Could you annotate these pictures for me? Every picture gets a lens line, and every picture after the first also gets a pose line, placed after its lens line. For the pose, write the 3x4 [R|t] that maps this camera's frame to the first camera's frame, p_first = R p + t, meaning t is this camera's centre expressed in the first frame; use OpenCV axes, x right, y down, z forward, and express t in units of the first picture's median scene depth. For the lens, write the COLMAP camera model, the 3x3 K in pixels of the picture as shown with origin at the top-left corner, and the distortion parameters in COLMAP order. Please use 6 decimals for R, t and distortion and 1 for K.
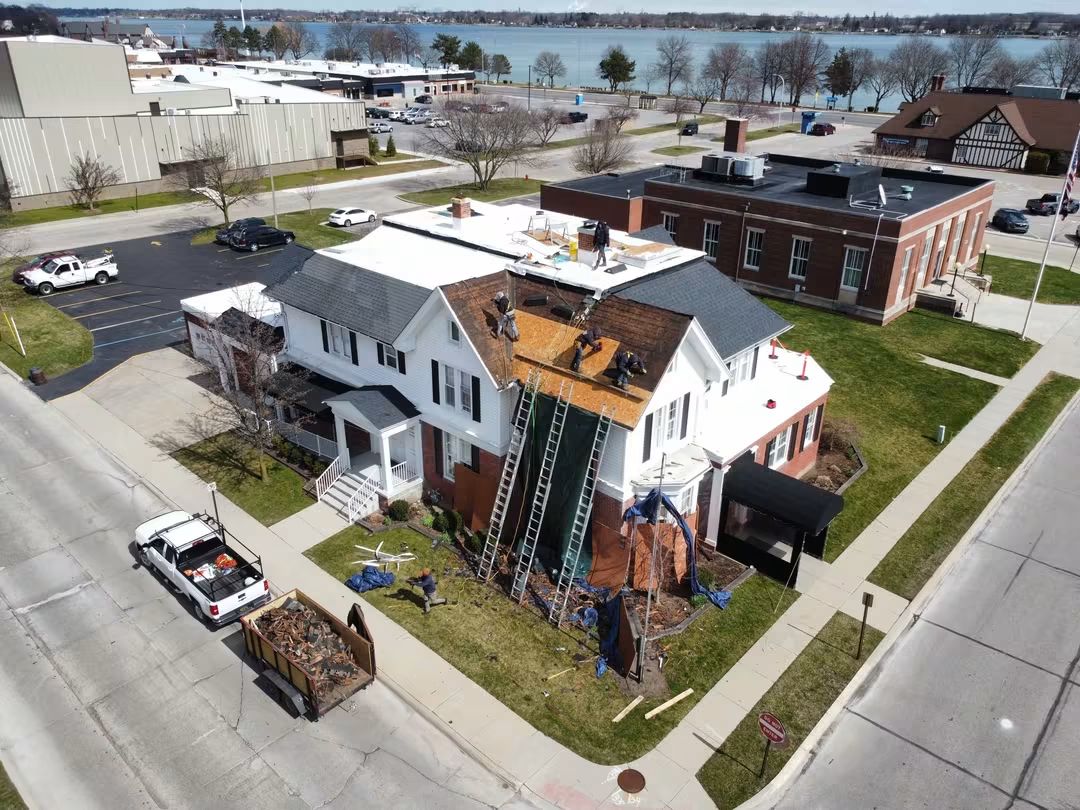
lens RADIAL K [[792.6, 0, 546.0], [0, 792.6, 396.1], [0, 0, 1]] dist [0.189174, -0.206396]
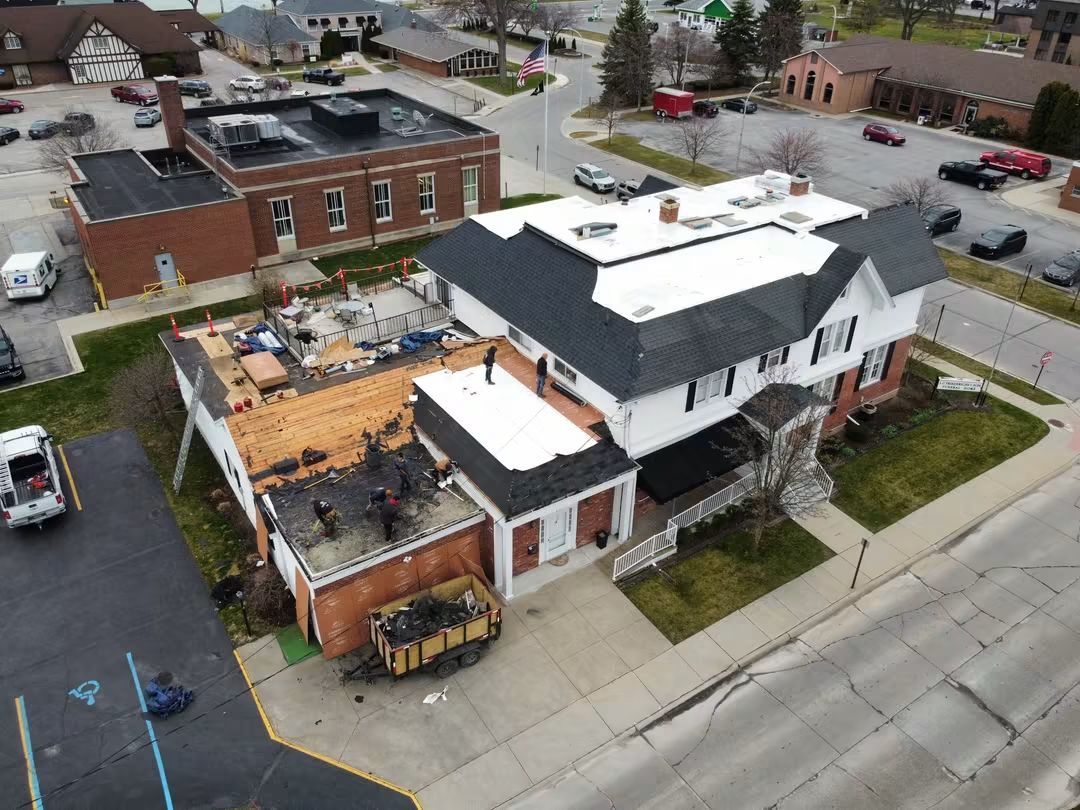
lens RADIAL K [[792.6, 0, 546.0], [0, 792.6, 396.1], [0, 0, 1]] dist [0.189174, -0.206396]
pose [[0.227941, -0.513574, 0.827215, -1.115439], [0.400157, 0.823928, 0.401269, -0.528208], [-0.887647, 0.239550, 0.393318, 0.851007]]
